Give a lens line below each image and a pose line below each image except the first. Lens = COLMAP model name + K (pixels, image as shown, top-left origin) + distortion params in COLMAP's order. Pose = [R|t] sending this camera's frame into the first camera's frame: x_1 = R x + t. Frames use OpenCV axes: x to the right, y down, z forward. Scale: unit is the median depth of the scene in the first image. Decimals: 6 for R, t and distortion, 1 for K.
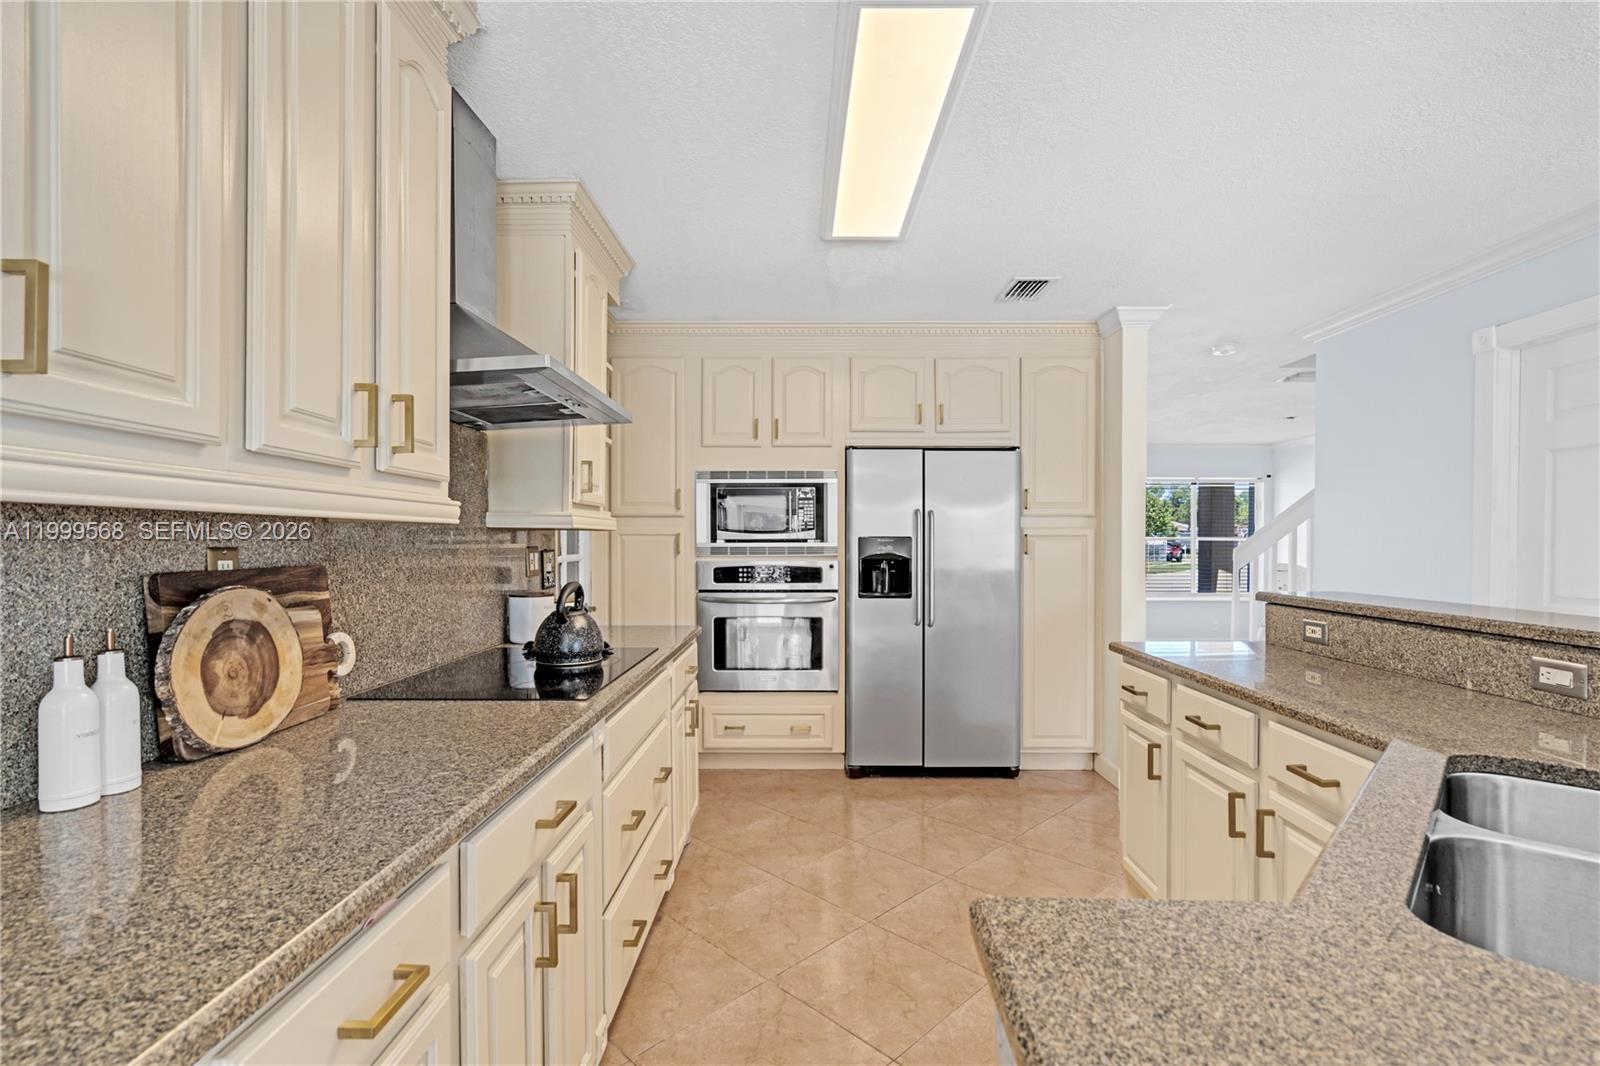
lens RADIAL K [[691.2, 0, 804.3], [0, 691.2, 545.2], [0, 0, 1]] dist [-0.000268, 0.000012]
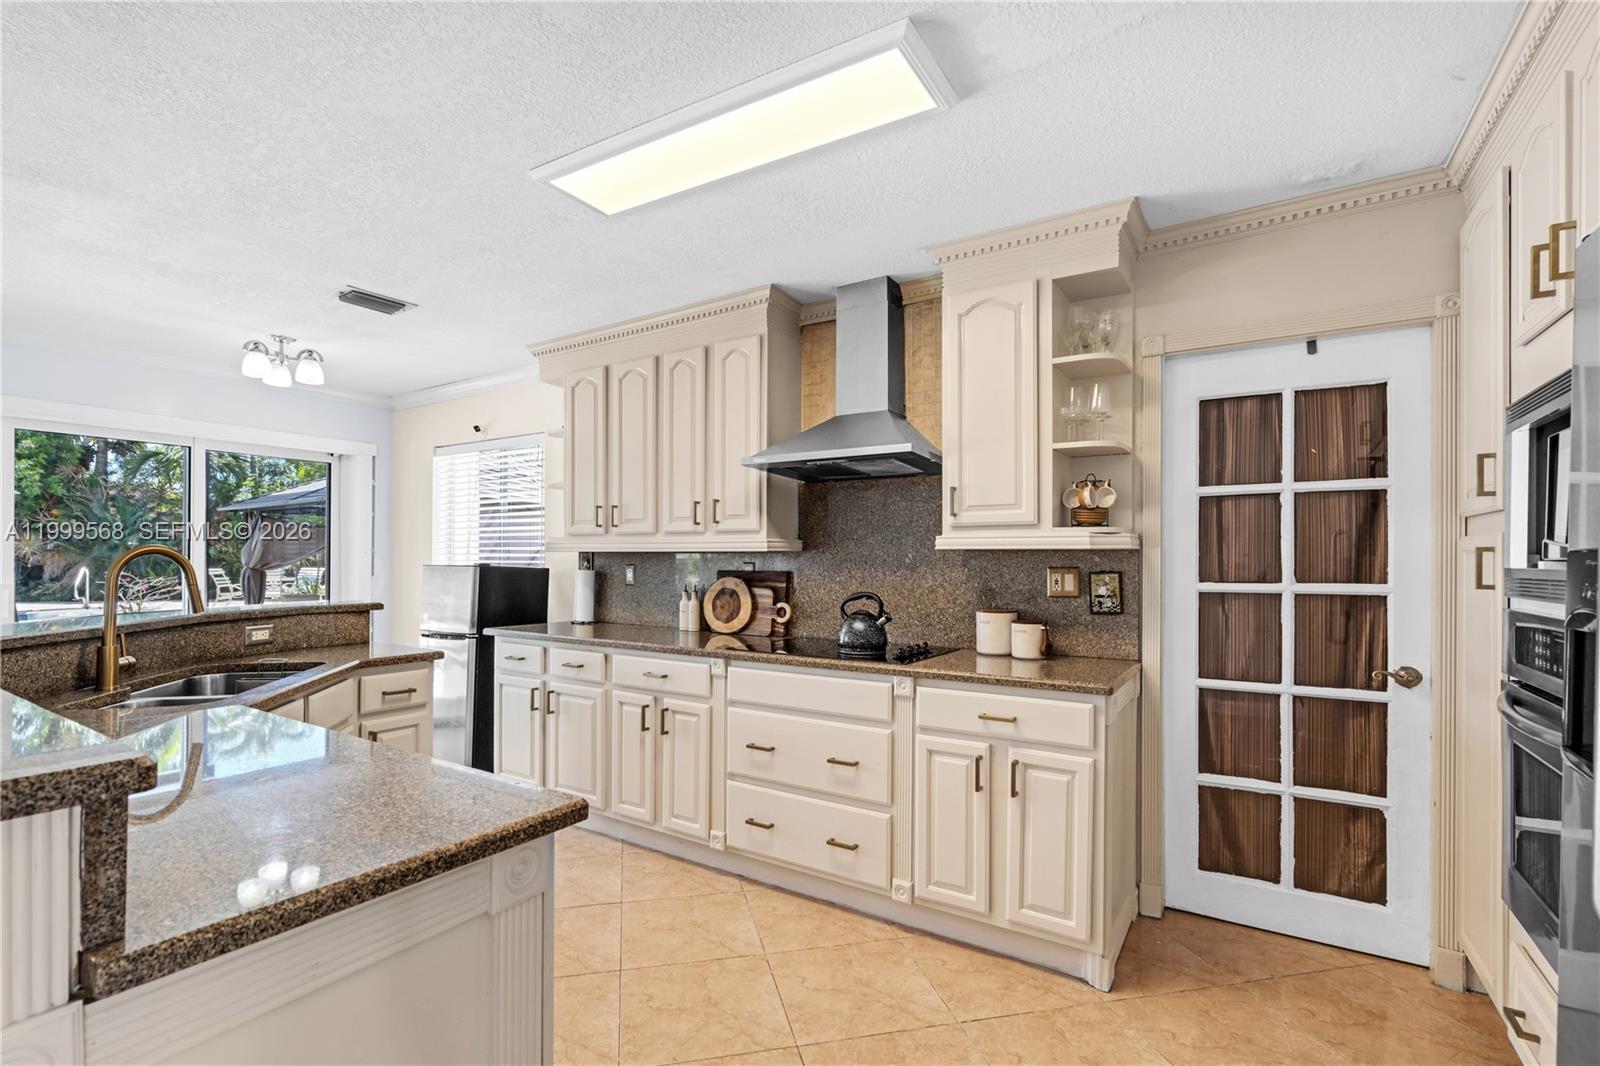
lens RADIAL K [[735.6, 0, 797.9], [0, 735.6, 559.1], [0, 0, 1]] dist [-0.000292, 0.000051]
pose [[-0.517938, -0.004393, -0.855407, 0.490414], [-0.008010, 0.999968, -0.000285, -0.003727], [0.855381, 0.006704, -0.517956, 0.859744]]
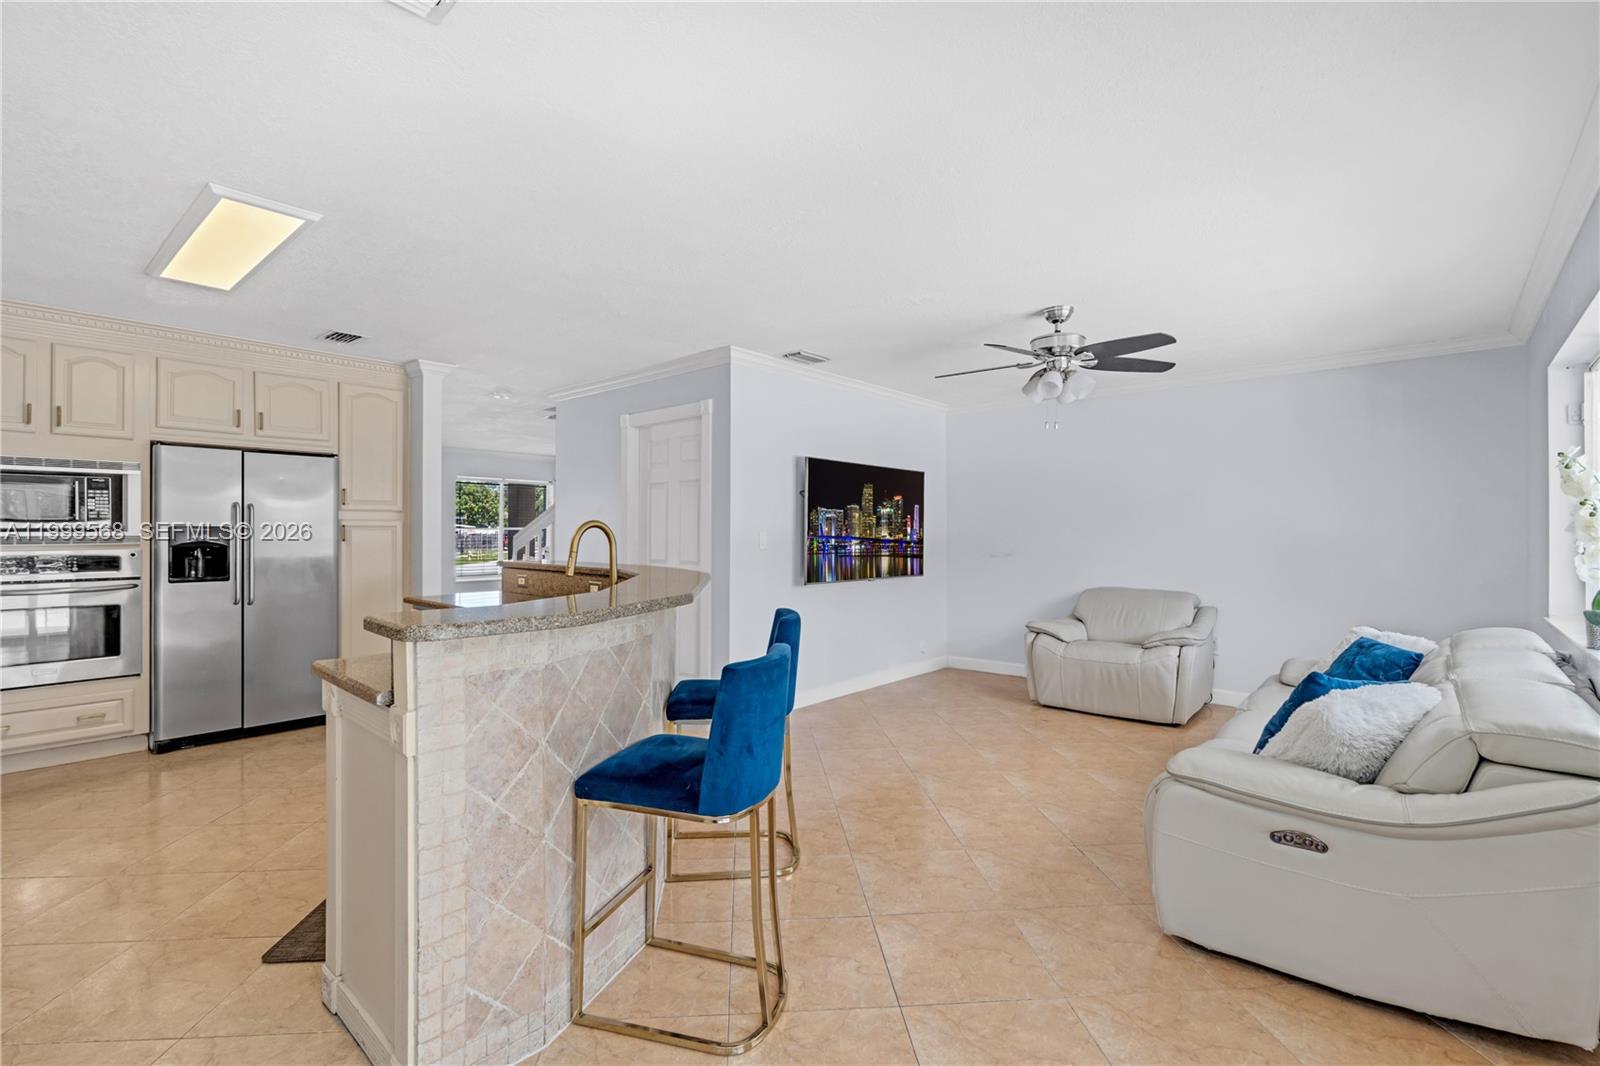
lens RADIAL K [[720.3, 0, 796.8], [0, 720.3, 531.7], [0, 0, 1]] dist [0.000606, 0.000332]
pose [[0.646836, 0.000215, 0.762629, -0.143159], [0.002667, 0.999993, -0.002544, 0.001618], [-0.762625, 0.003680, 0.646831, -0.469112]]
